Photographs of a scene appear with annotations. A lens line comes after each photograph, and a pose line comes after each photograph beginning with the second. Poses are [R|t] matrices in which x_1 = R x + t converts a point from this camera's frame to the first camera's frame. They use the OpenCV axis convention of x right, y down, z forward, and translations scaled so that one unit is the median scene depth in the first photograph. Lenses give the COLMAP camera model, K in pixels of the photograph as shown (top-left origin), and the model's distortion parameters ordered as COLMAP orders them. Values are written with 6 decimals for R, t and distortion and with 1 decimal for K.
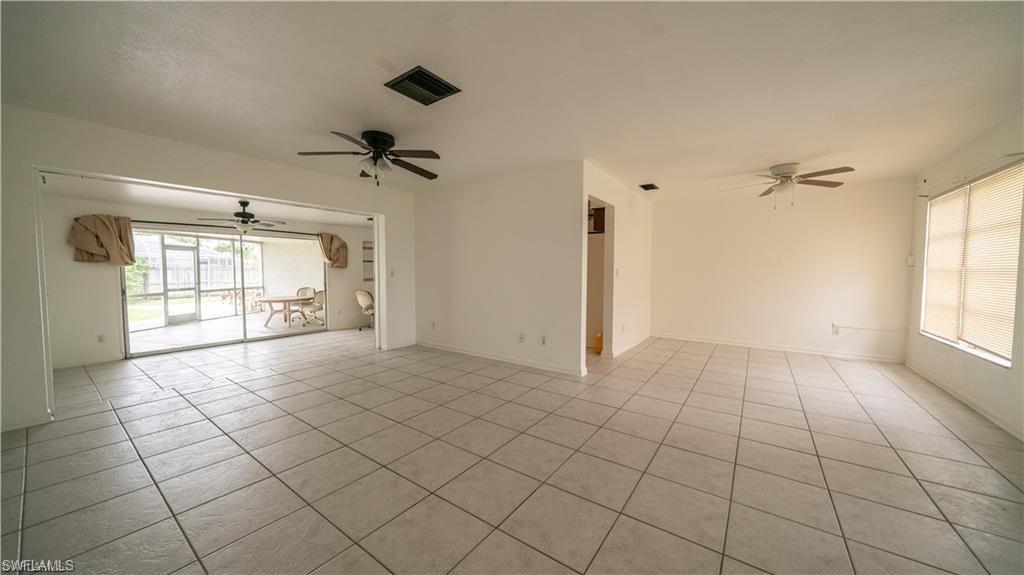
lens RADIAL K [[349.5, 0, 512.0], [0, 349.5, 287.5], [0, 0, 1]] dist [-0.000625, -0.000022]
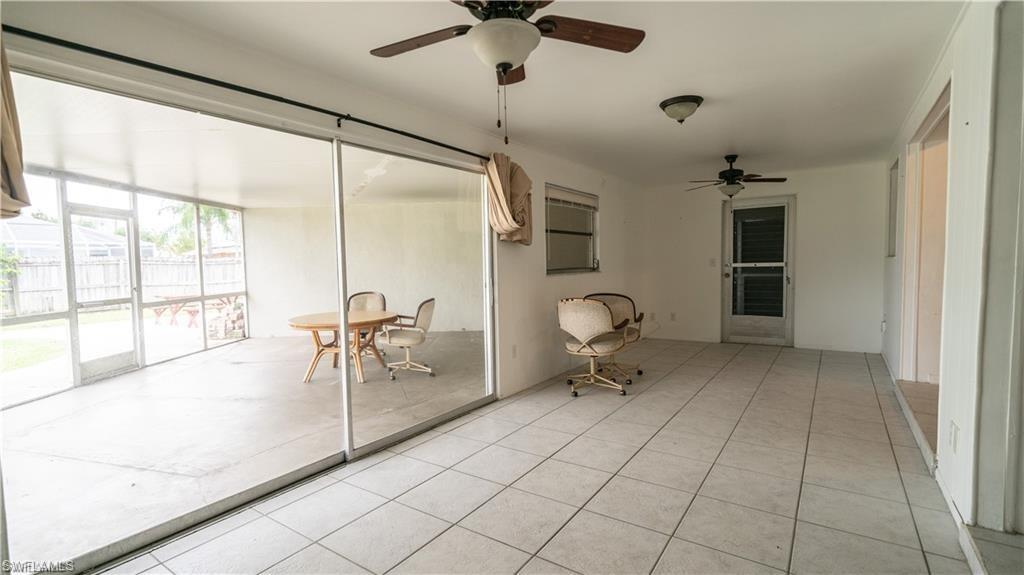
lens RADIAL K [[457.7, 0, 512.0], [0, 457.7, 287.5], [0, 0, 1]] dist [0.000464, -0.000132]
pose [[0.999357, -0.019418, 0.030133, -0.414663], [0.019290, 0.999804, 0.004527, -0.005927], [-0.030215, -0.003942, 0.999536, 0.369579]]
